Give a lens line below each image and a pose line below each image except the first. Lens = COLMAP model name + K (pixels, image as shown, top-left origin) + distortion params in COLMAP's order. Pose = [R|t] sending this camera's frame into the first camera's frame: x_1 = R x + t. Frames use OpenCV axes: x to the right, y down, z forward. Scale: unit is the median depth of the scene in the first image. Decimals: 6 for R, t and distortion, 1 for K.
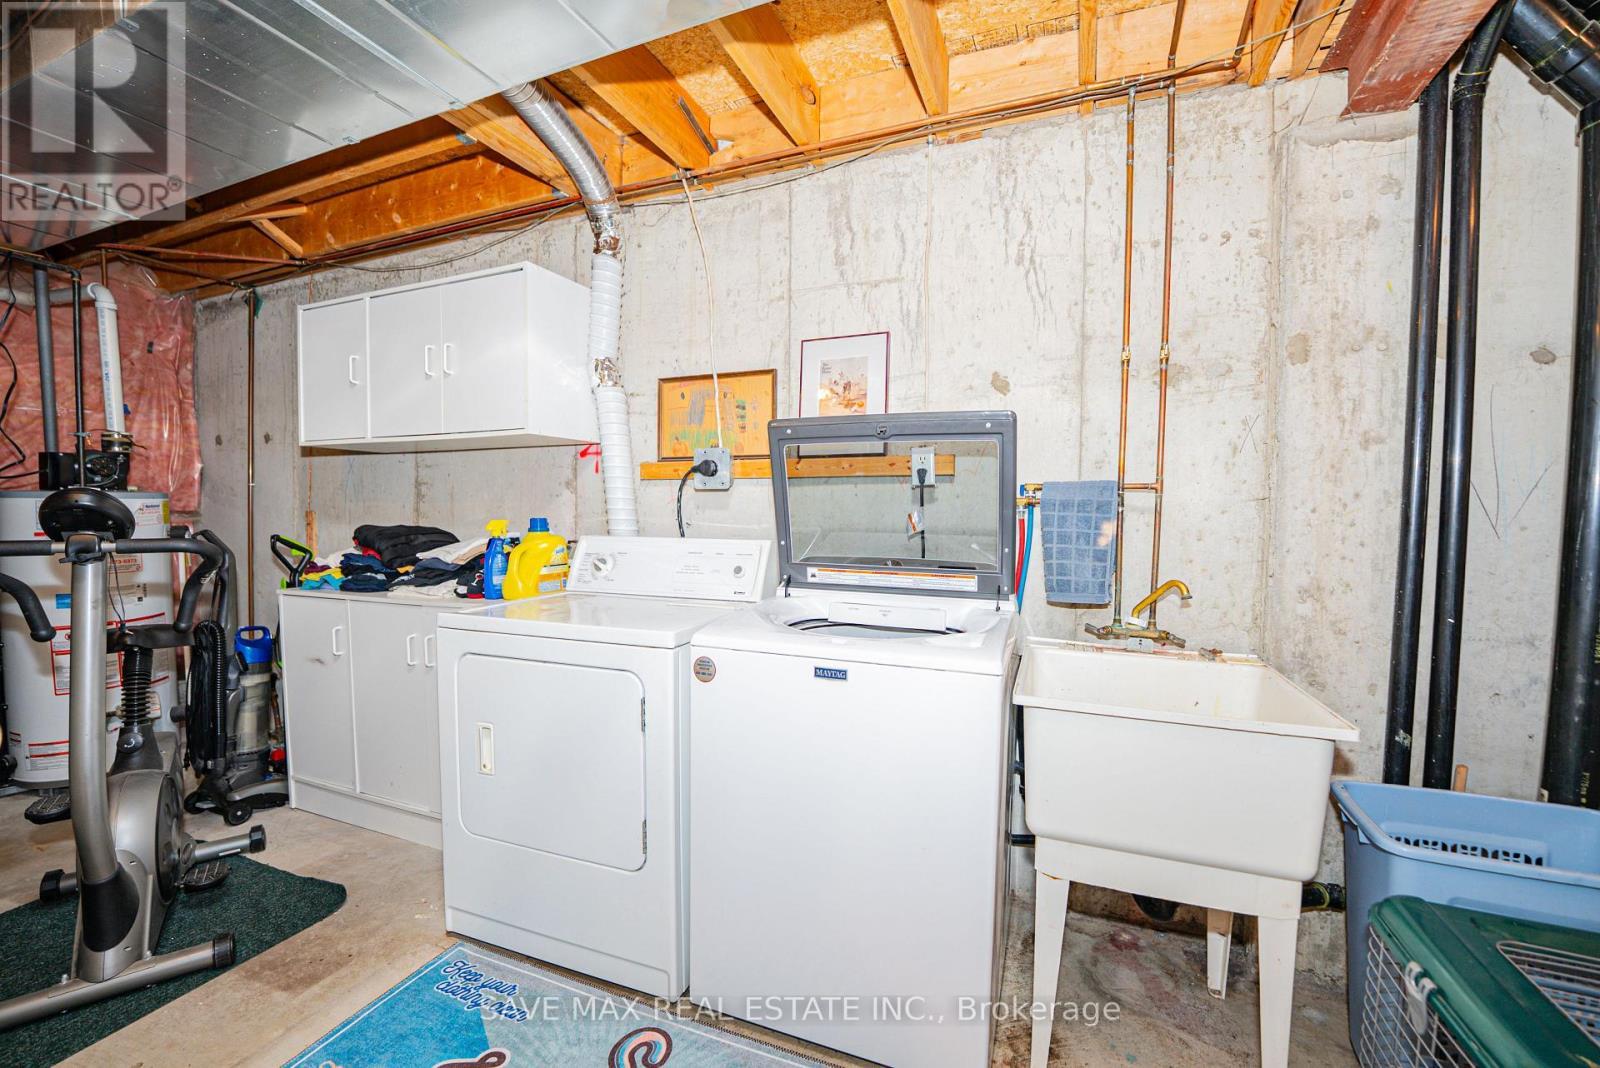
lens RADIAL K [[661.8, 0, 800.0], [0, 661.8, 534.0], [0, 0, 1]] dist [-0.027478, 0.000554]
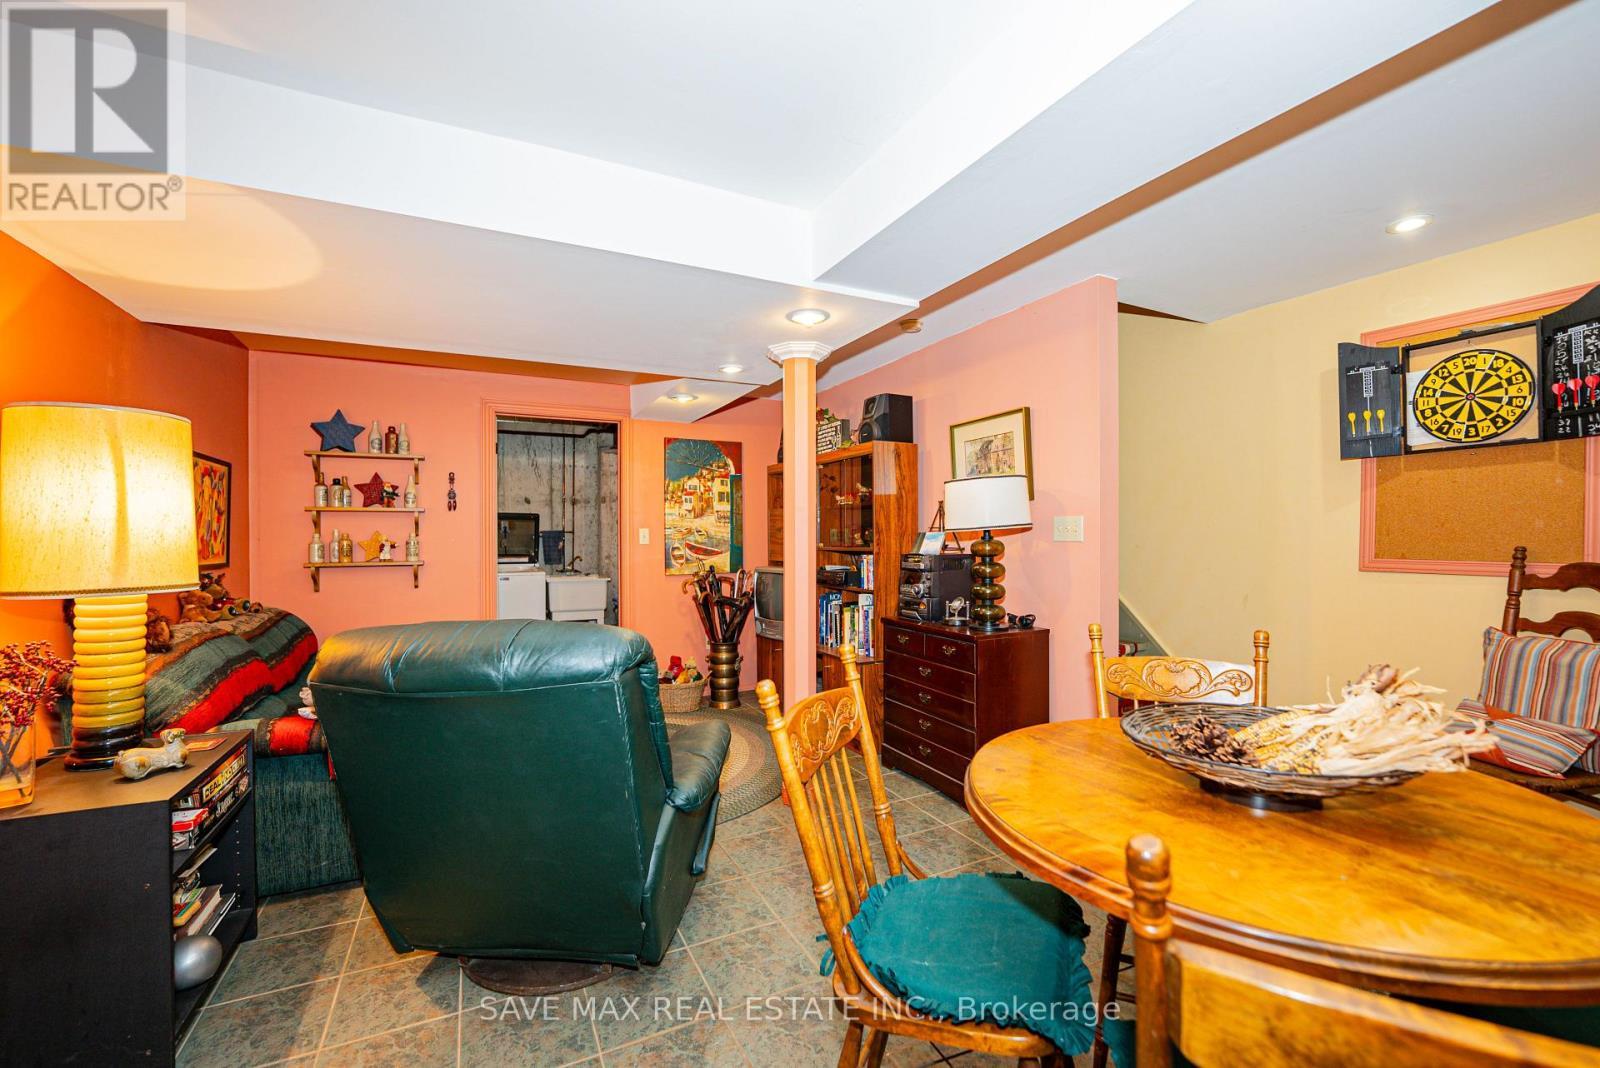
lens RADIAL K [[661.8, 0, 800.0], [0, 661.8, 534.0], [0, 0, 1]] dist [-0.027478, 0.000554]
pose [[0.659960, -0.006332, 0.751274, -1.455969], [0.048494, 0.998238, -0.034186, 0.133680], [-0.749734, 0.058994, 0.659104, -2.501920]]
